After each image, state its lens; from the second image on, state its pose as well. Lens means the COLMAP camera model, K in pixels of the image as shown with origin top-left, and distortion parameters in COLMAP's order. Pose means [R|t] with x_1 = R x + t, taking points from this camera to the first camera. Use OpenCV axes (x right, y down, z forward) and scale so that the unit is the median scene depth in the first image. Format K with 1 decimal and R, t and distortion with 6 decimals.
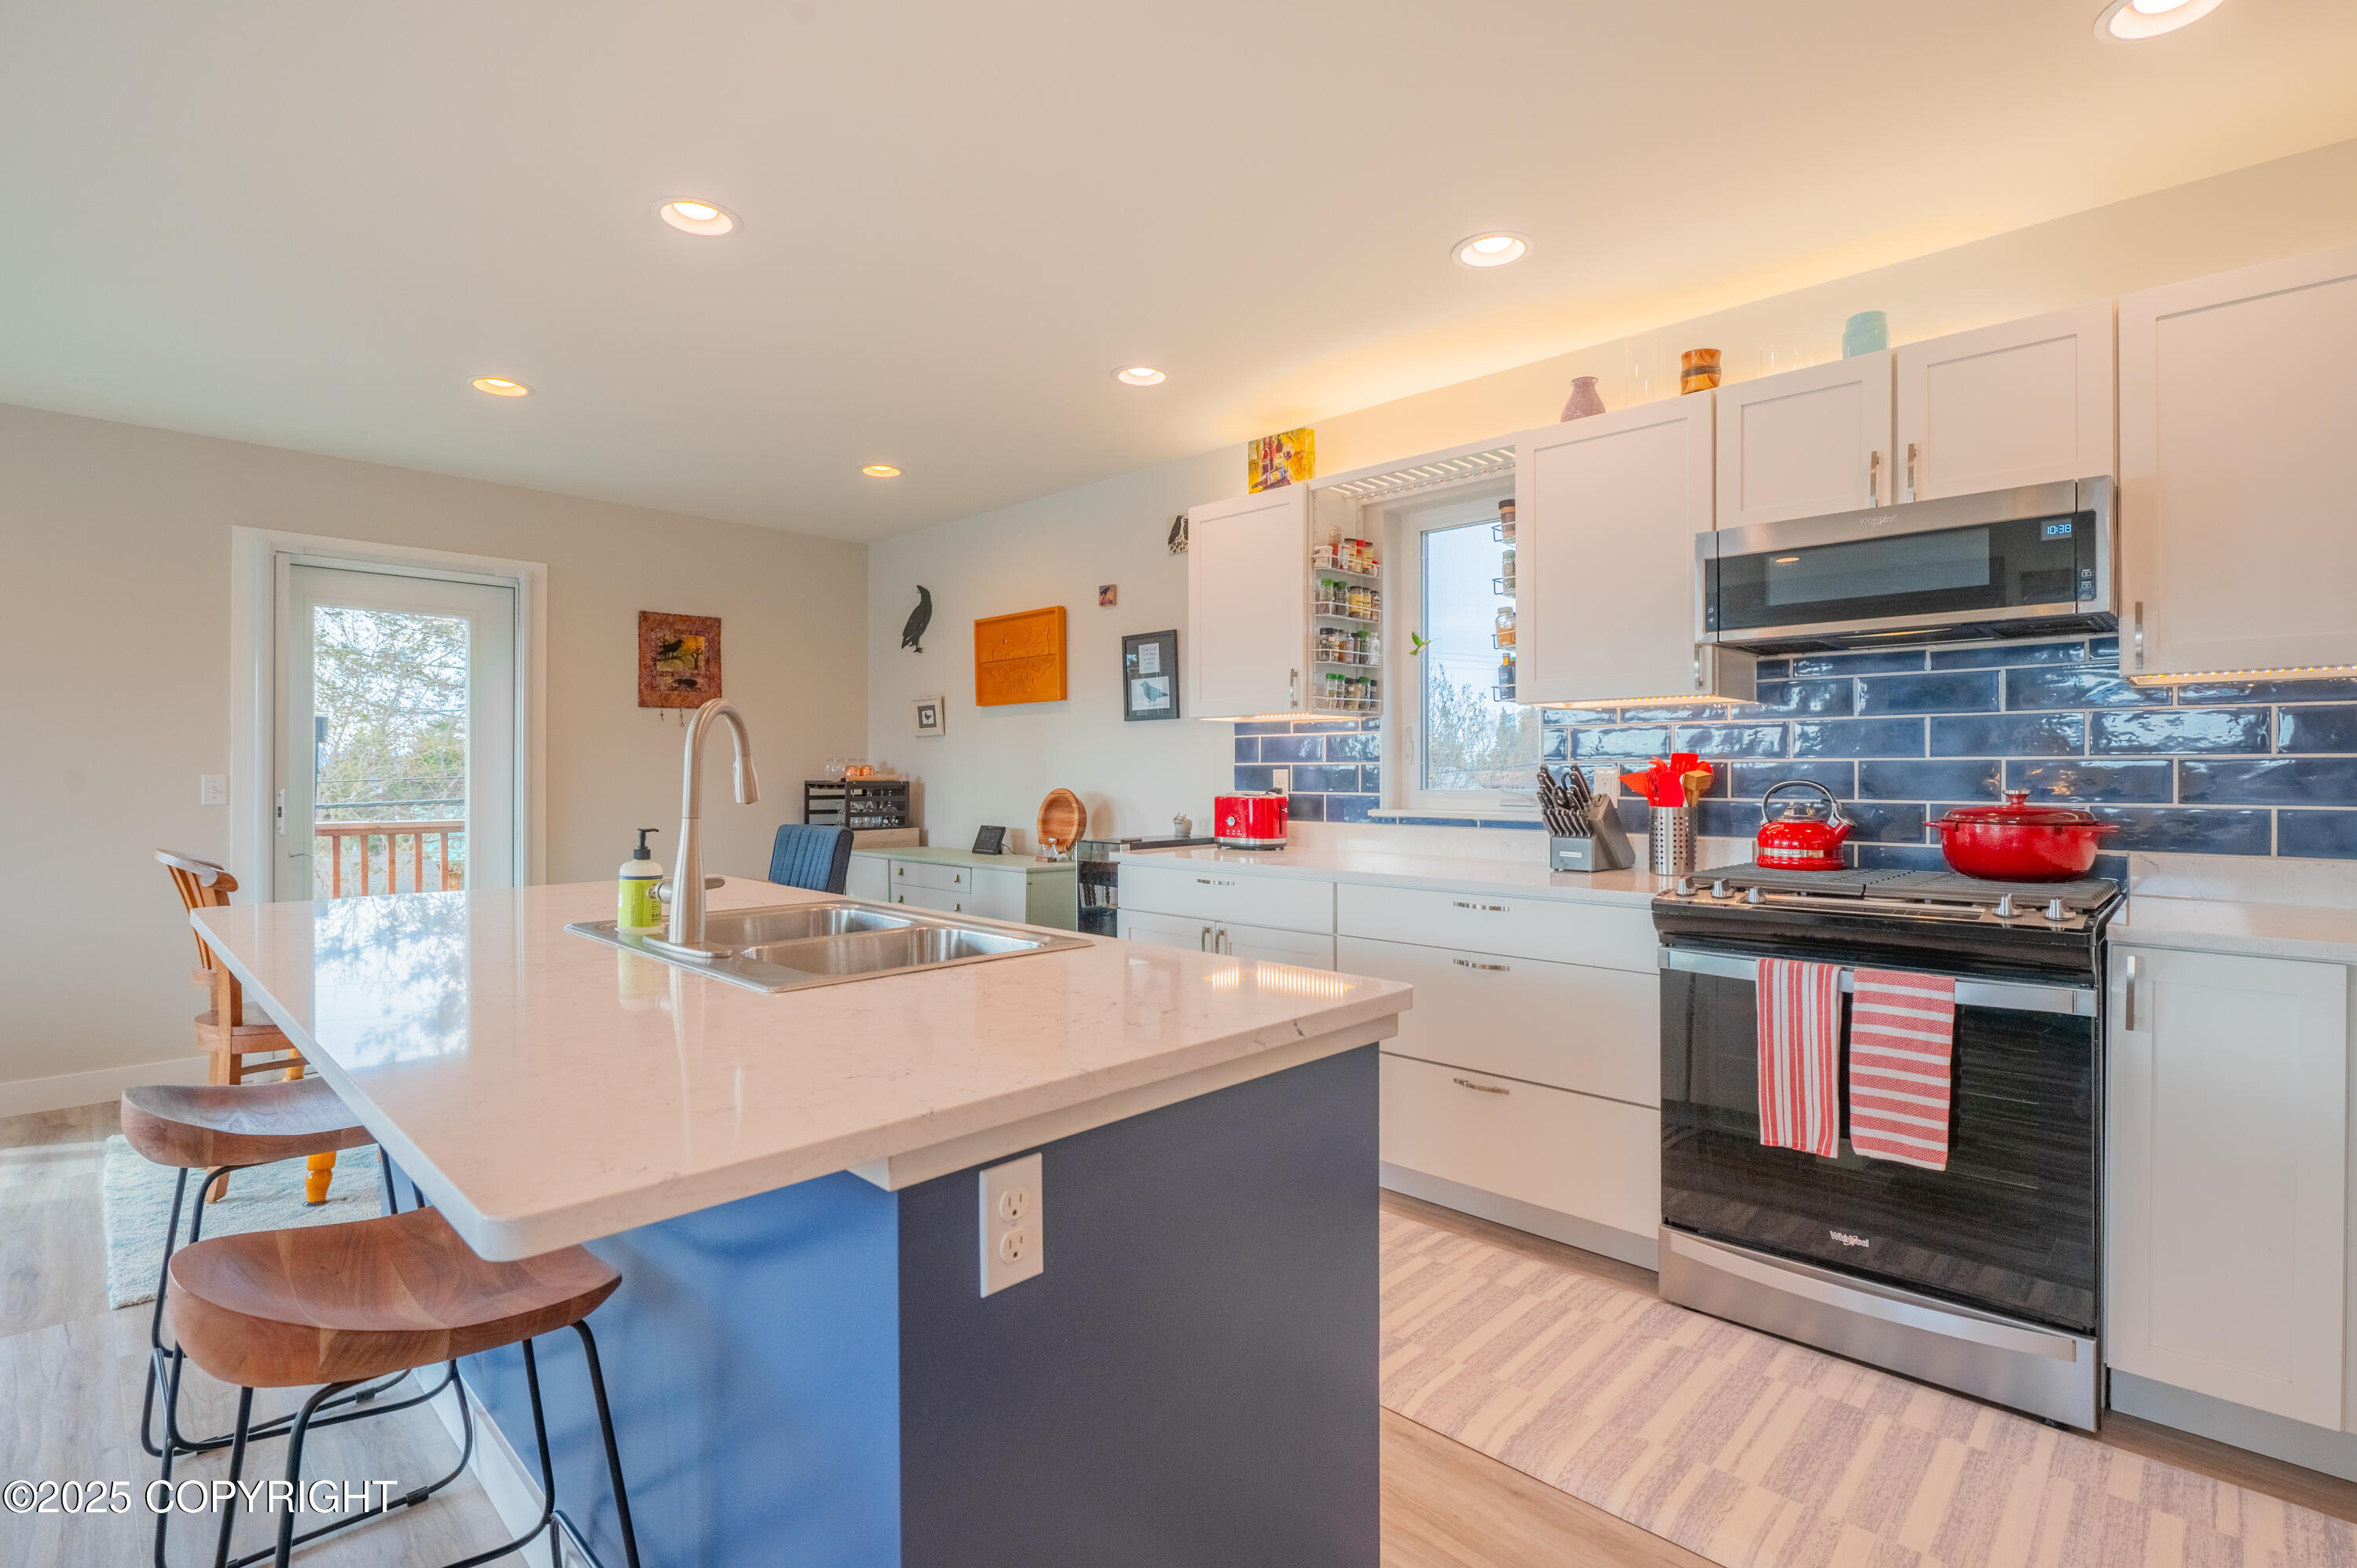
lens RADIAL K [[1114.8, 0, 1171.7], [0, 1114.8, 774.0], [0, 0, 1]] dist [0.003799, -0.001546]
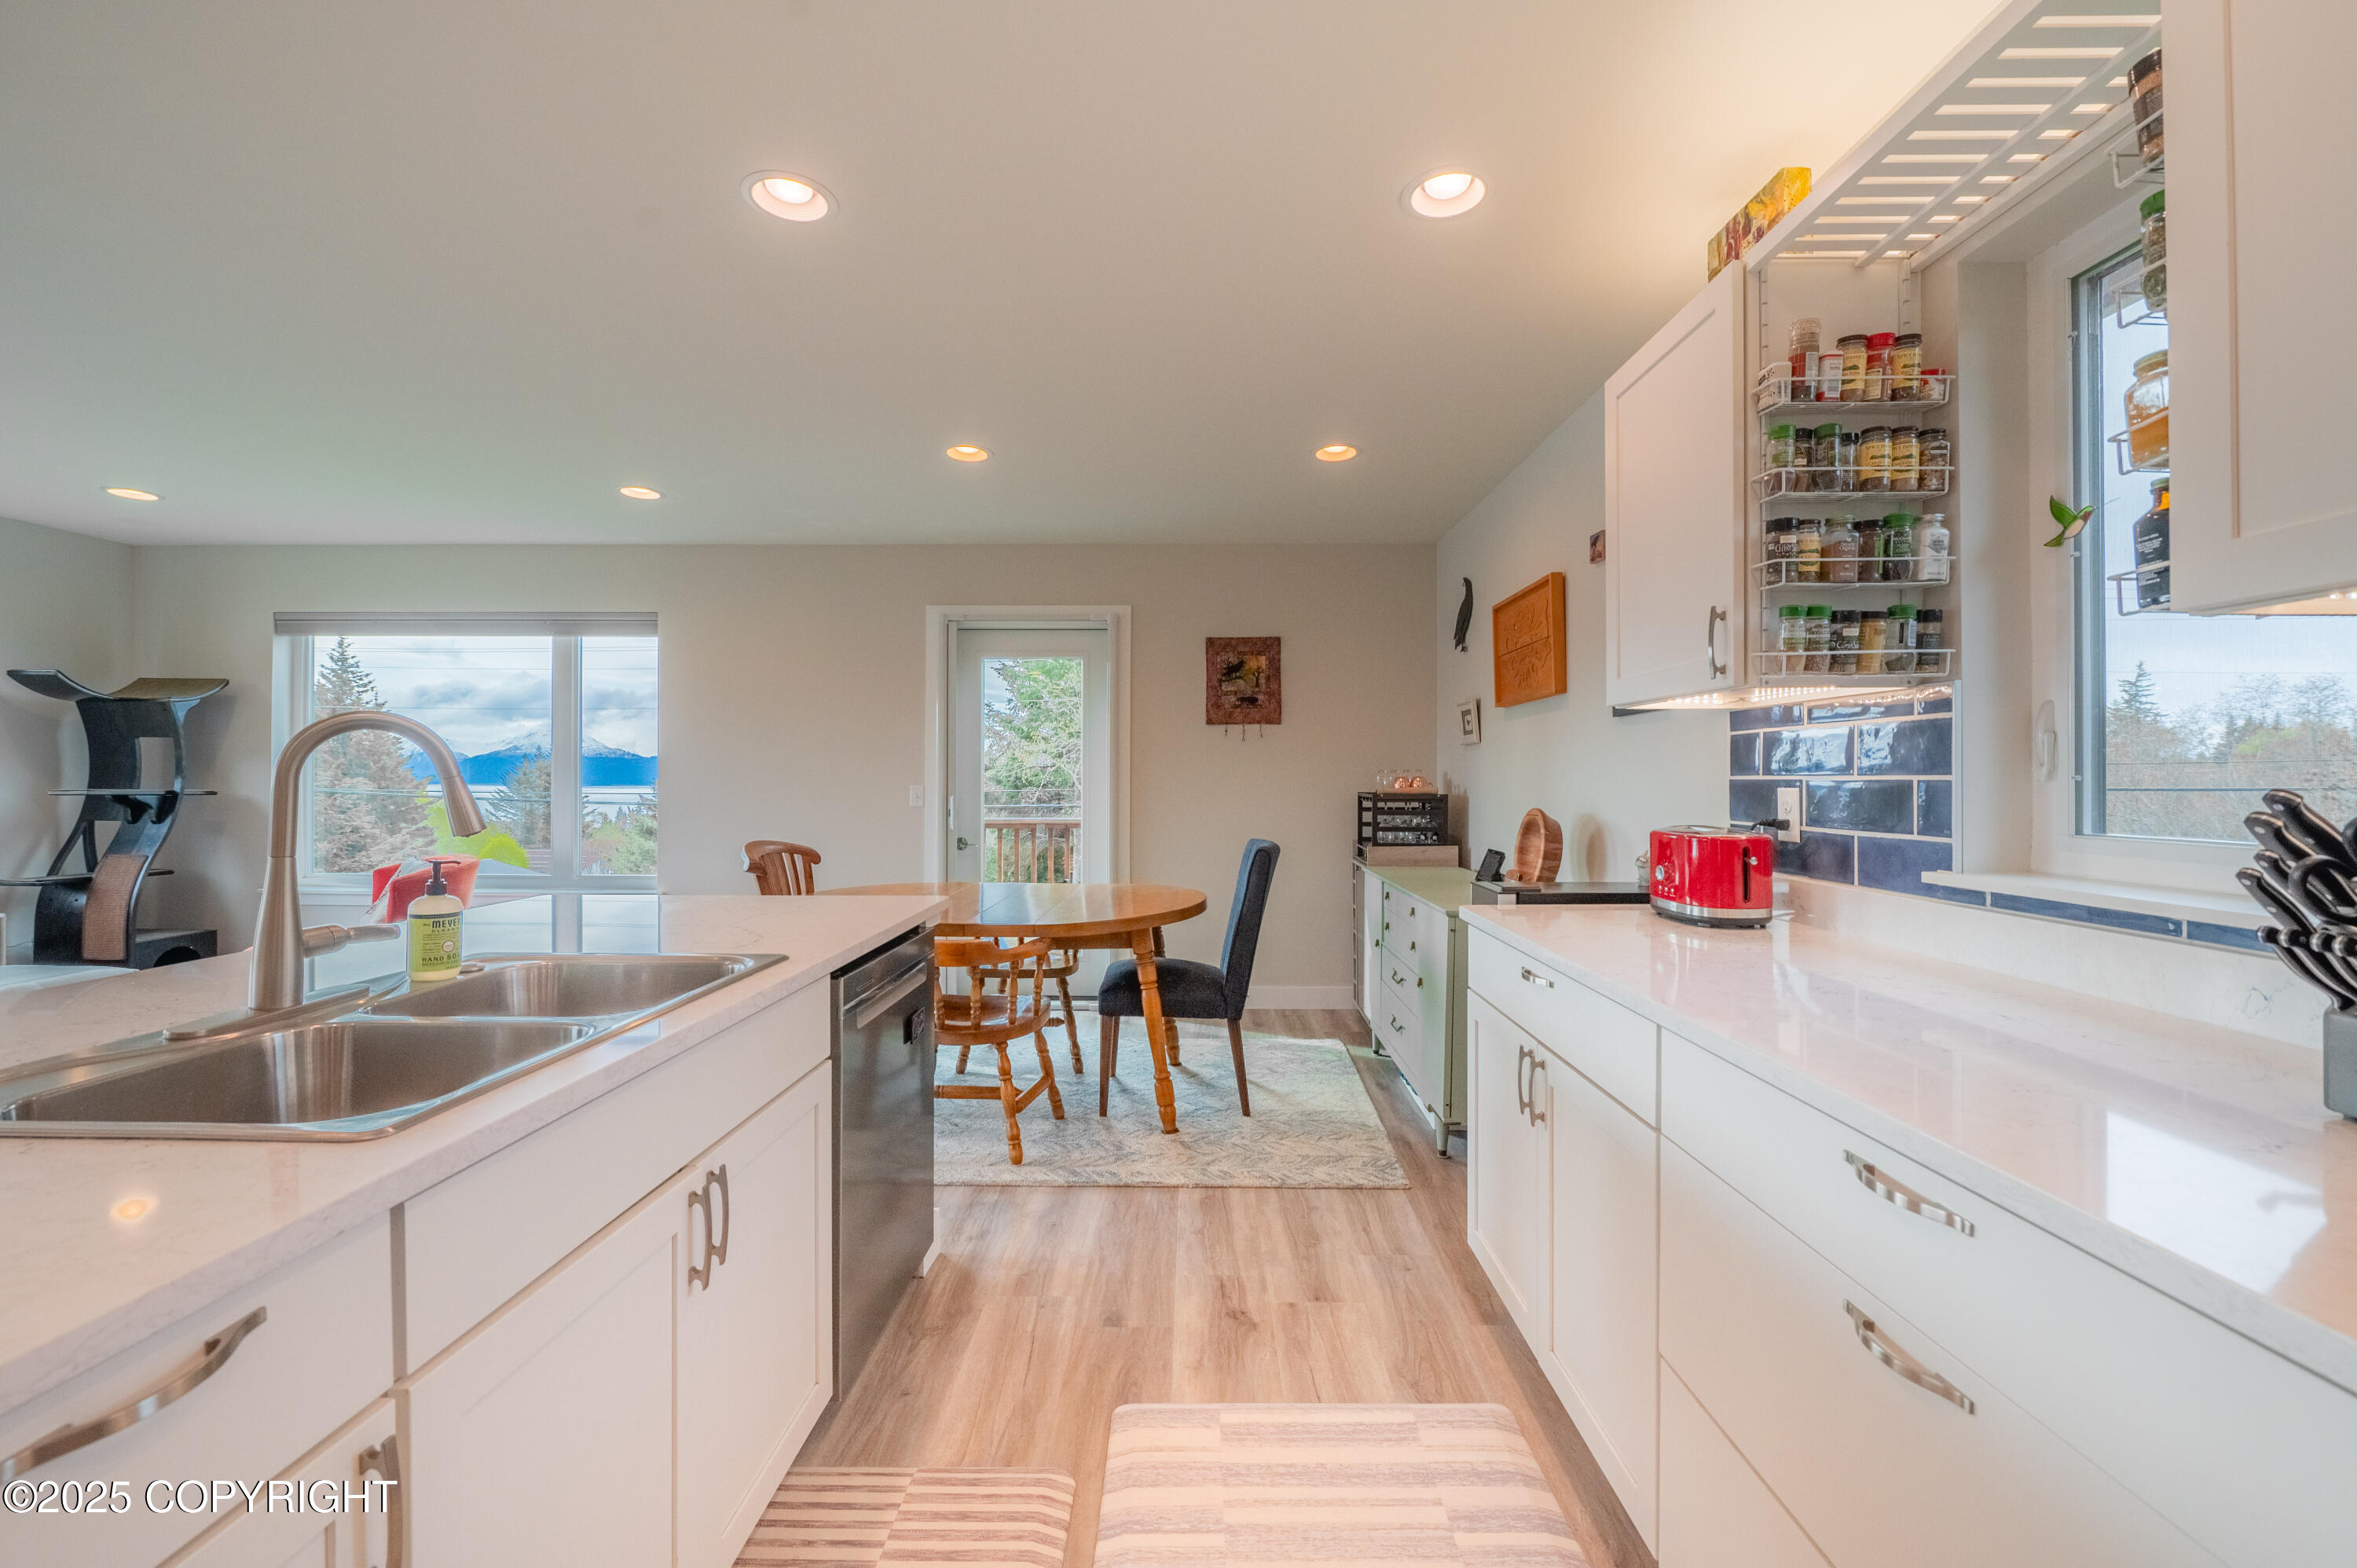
lens RADIAL K [[941.6, 0, 1189.7], [0, 941.6, 783.8], [0, 0, 1]] dist [-0.005845, -0.000647]
pose [[0.700469, 0.003894, -0.713672, 0.228255], [-0.000002, 0.999985, 0.005455, -0.008698], [0.713683, -0.003820, 0.700458, 0.434598]]
